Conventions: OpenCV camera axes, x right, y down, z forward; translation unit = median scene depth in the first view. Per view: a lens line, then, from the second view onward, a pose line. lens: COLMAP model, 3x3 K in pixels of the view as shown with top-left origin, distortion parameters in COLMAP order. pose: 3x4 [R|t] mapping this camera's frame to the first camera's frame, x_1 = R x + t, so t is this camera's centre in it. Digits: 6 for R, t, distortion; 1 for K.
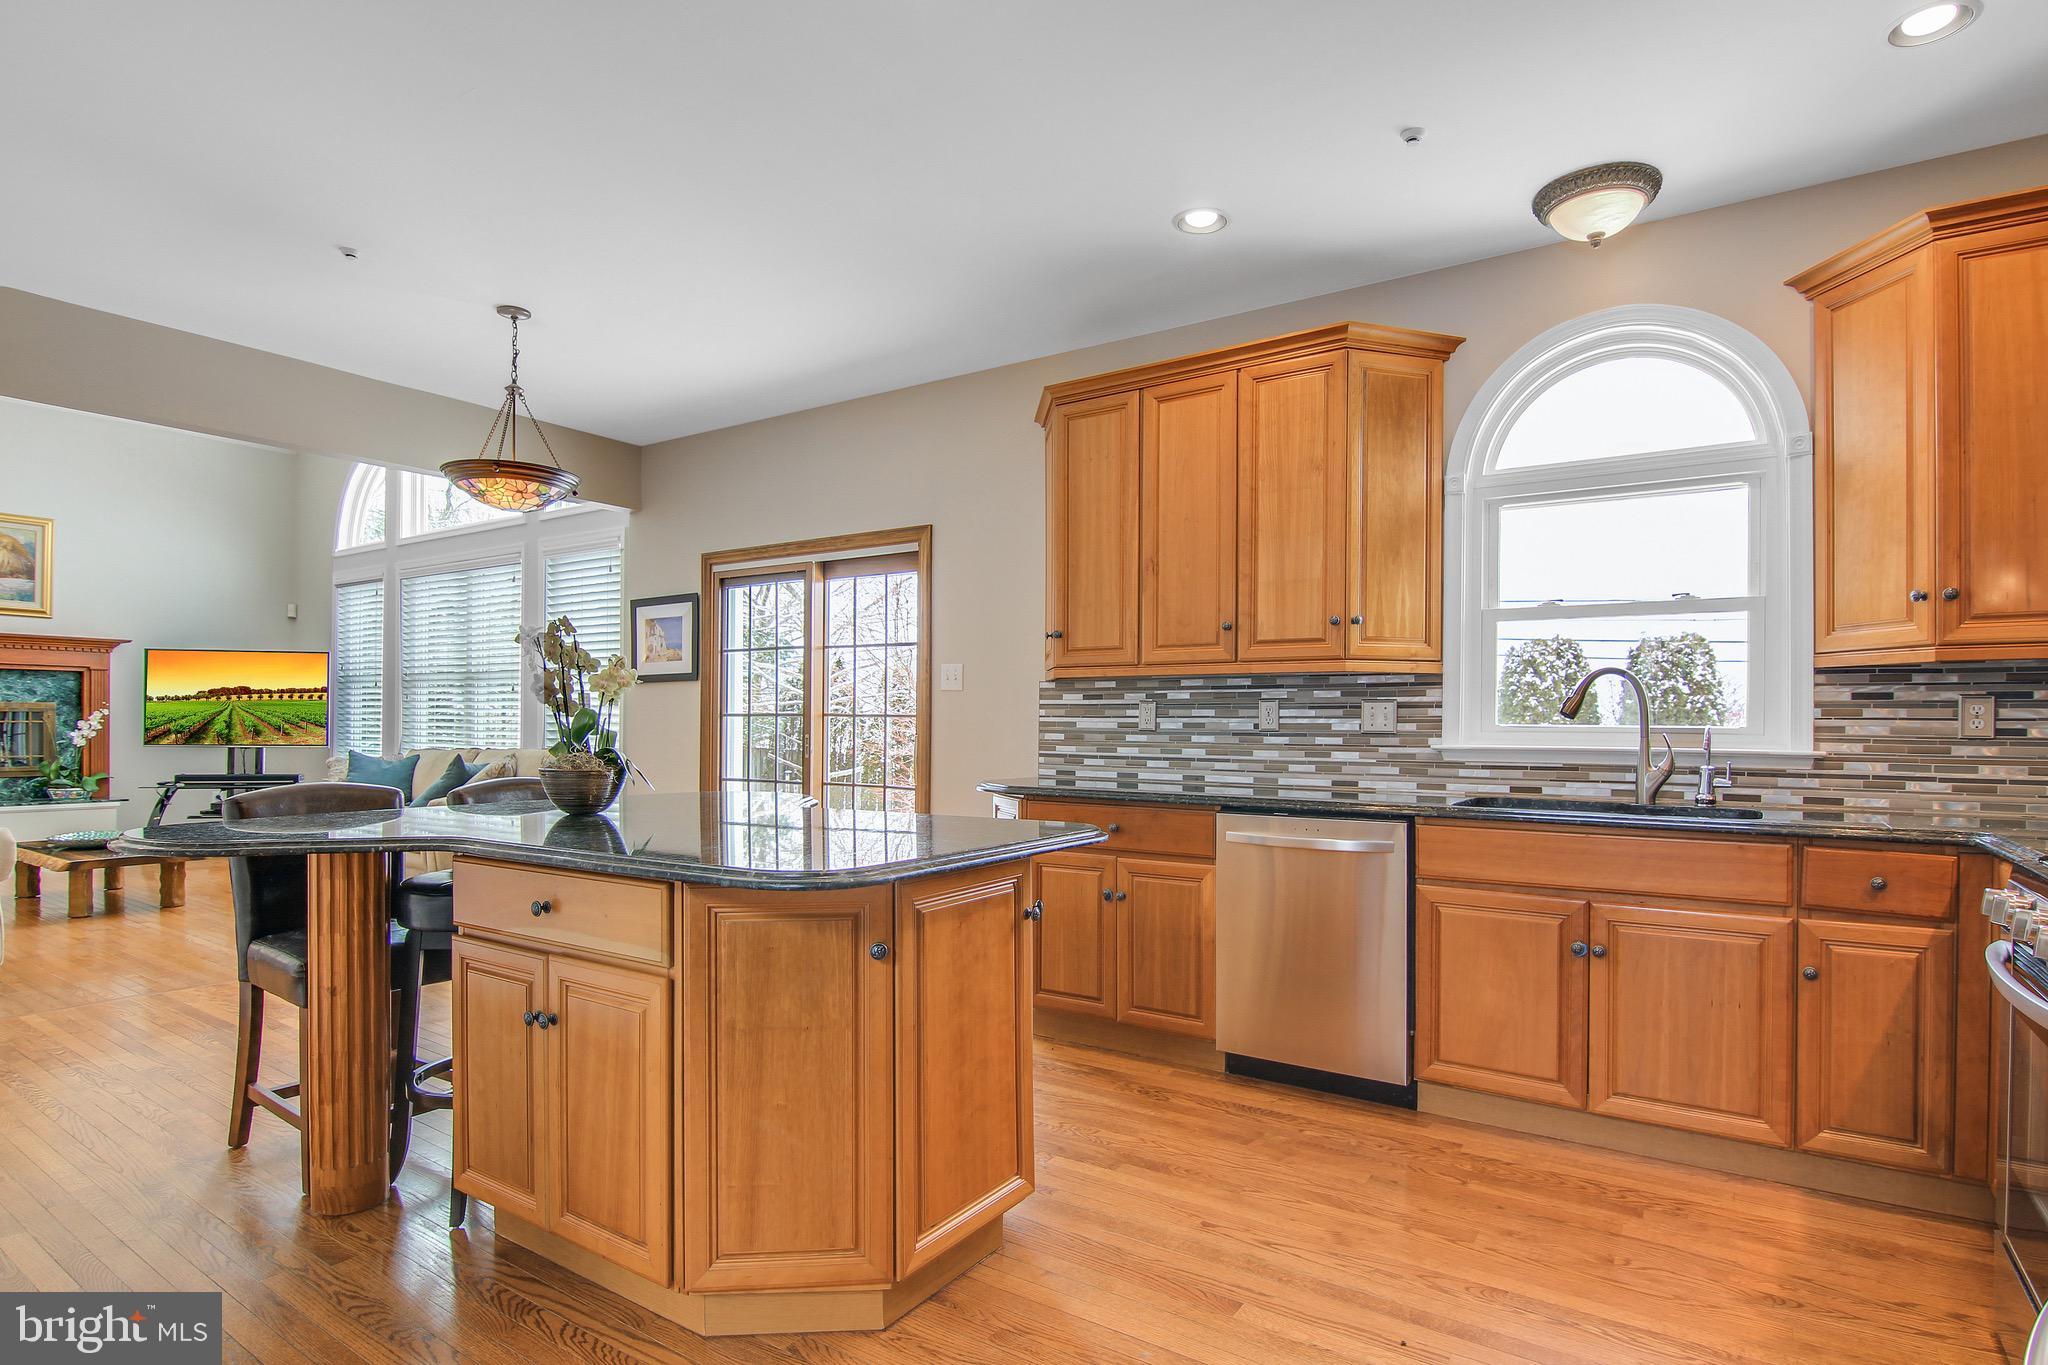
lens RADIAL K [[1069.4, 0, 1017.5], [0, 1069.4, 716.8], [0, 0, 1]] dist [-0.011370, -0.005645]
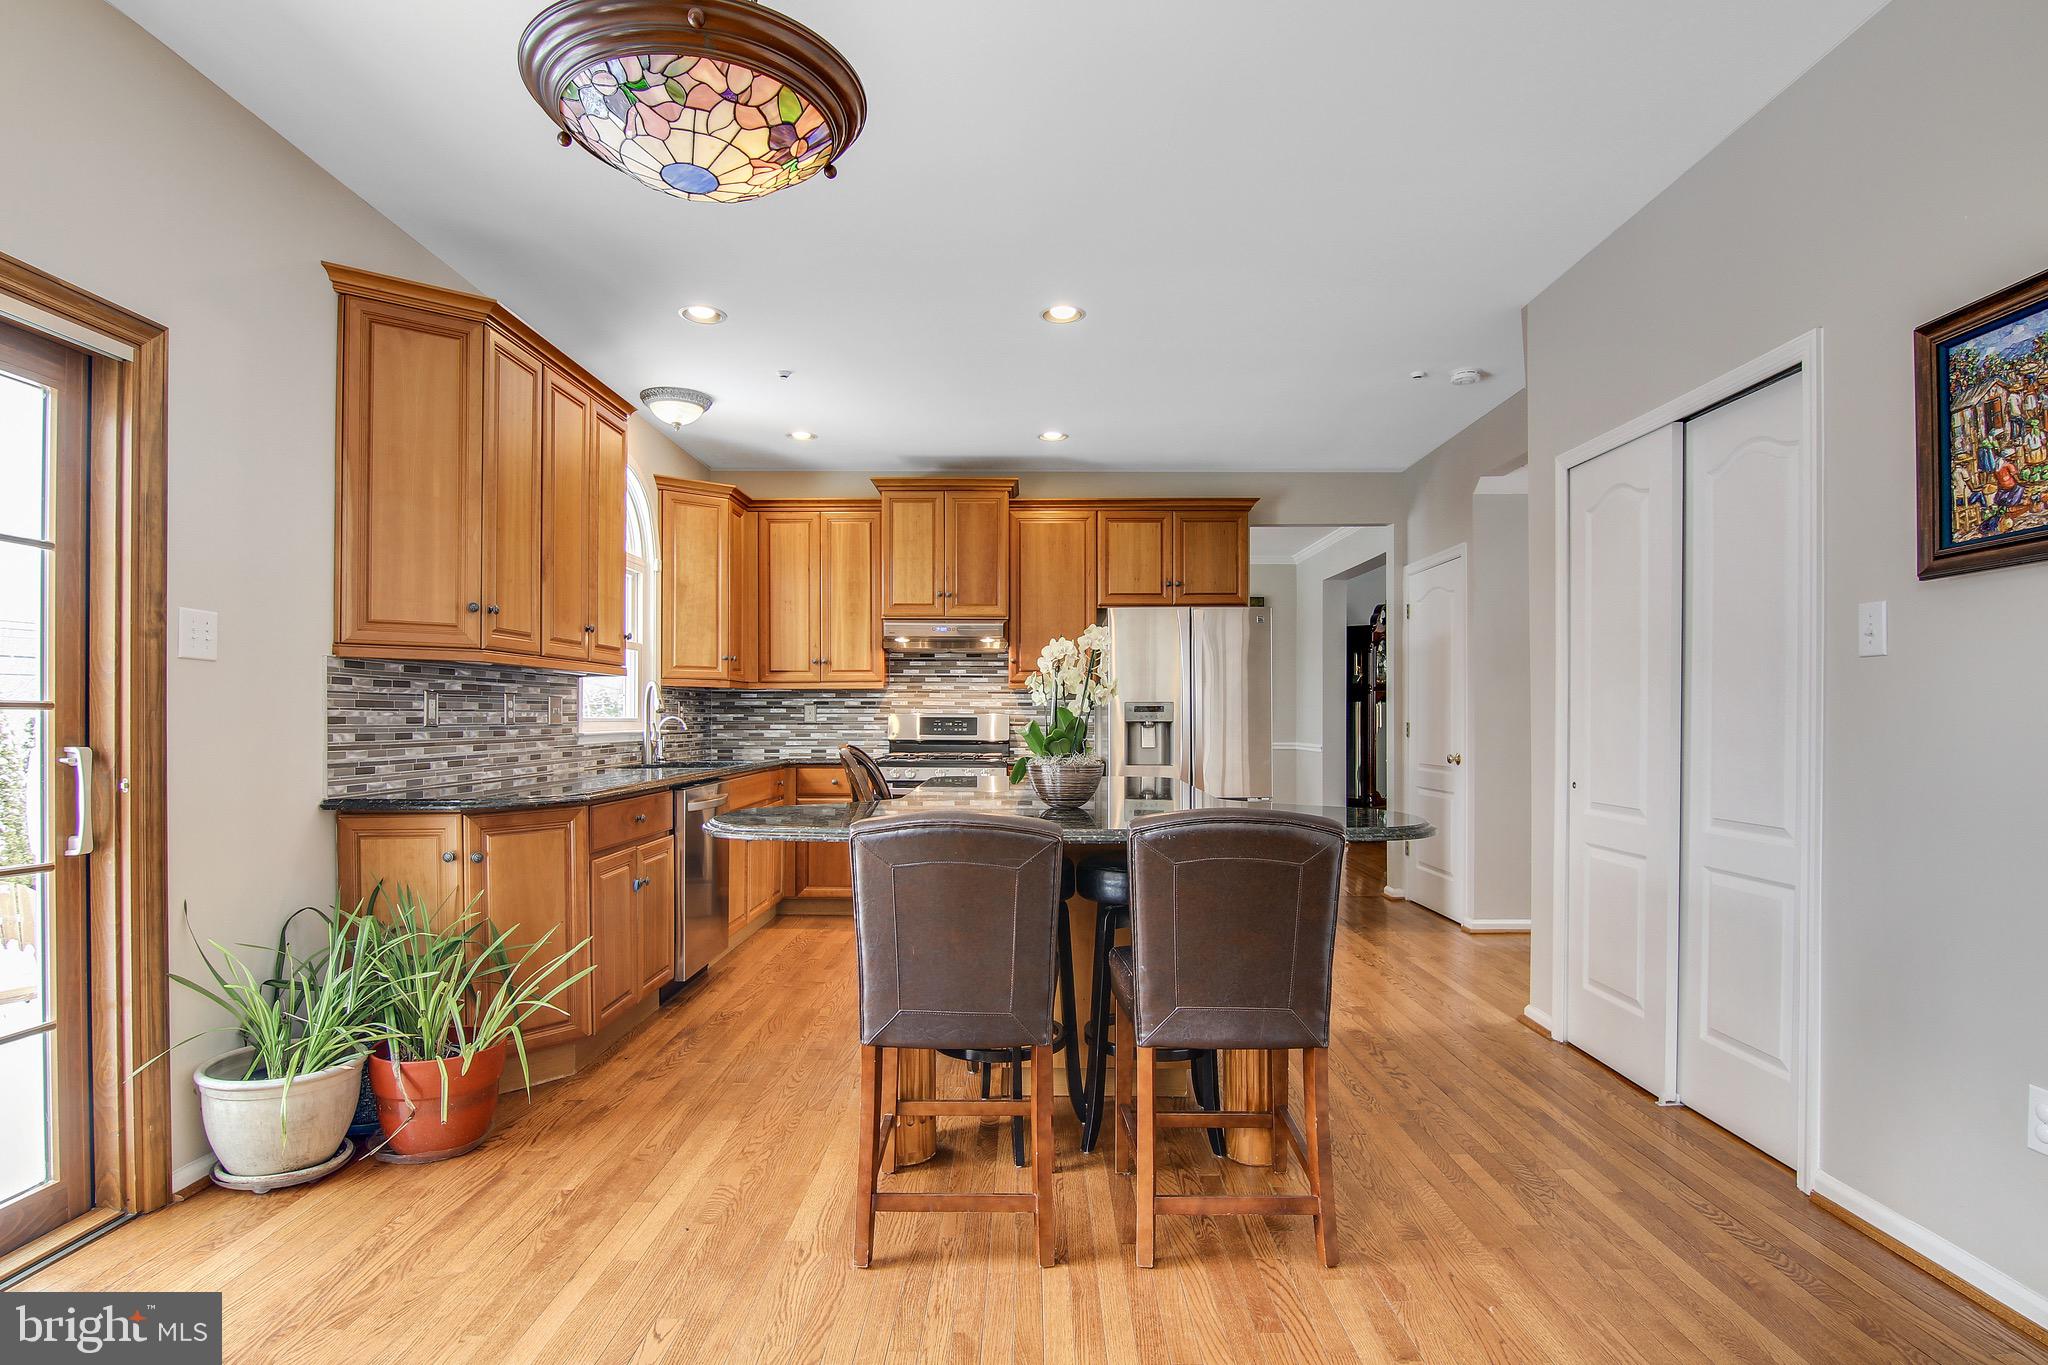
lens RADIAL K [[1069.4, 0, 1020.7], [0, 1069.4, 715.9], [0, 0, 1]] dist [-0.011370, -0.005645]
pose [[-0.557596, -0.003877, 0.830103, -1.088393], [-0.005617, 0.999984, 0.000898, 0.001412], [-0.830093, -0.004162, -0.557609, 1.404182]]
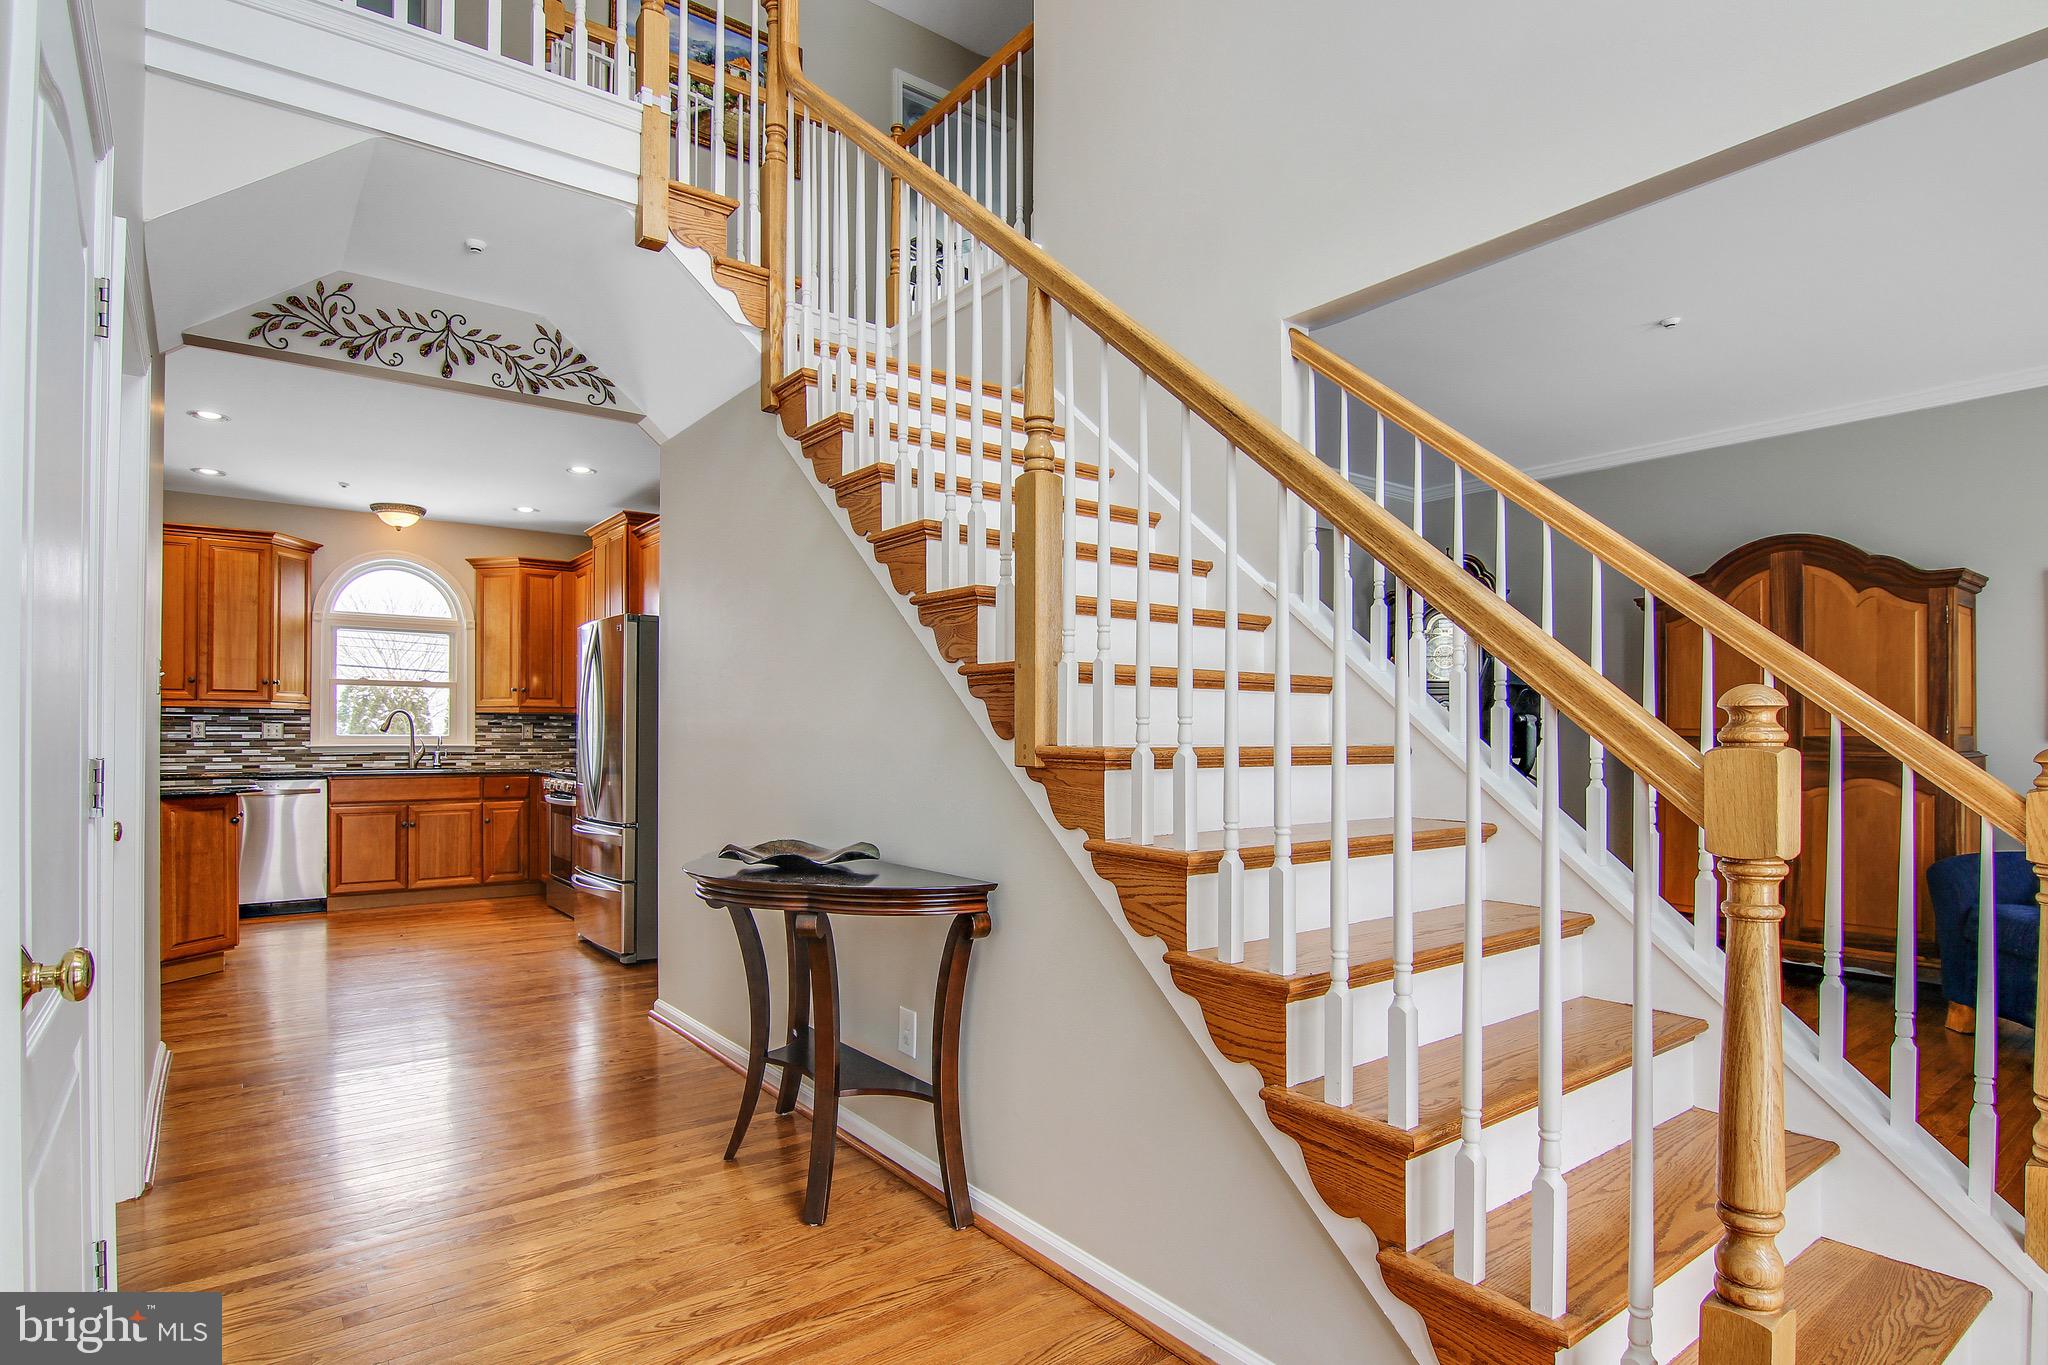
lens RADIAL K [[1069.4, 0, 1030.3], [0, 1069.4, 730.1], [0, 0, 1]] dist [-0.011370, -0.005645]
pose [[0.306058, 0.001475, 0.952012, -1.198368], [-0.003548, 0.999994, -0.000408, -0.006292], [-0.952006, -0.003253, 0.306062, -0.991782]]
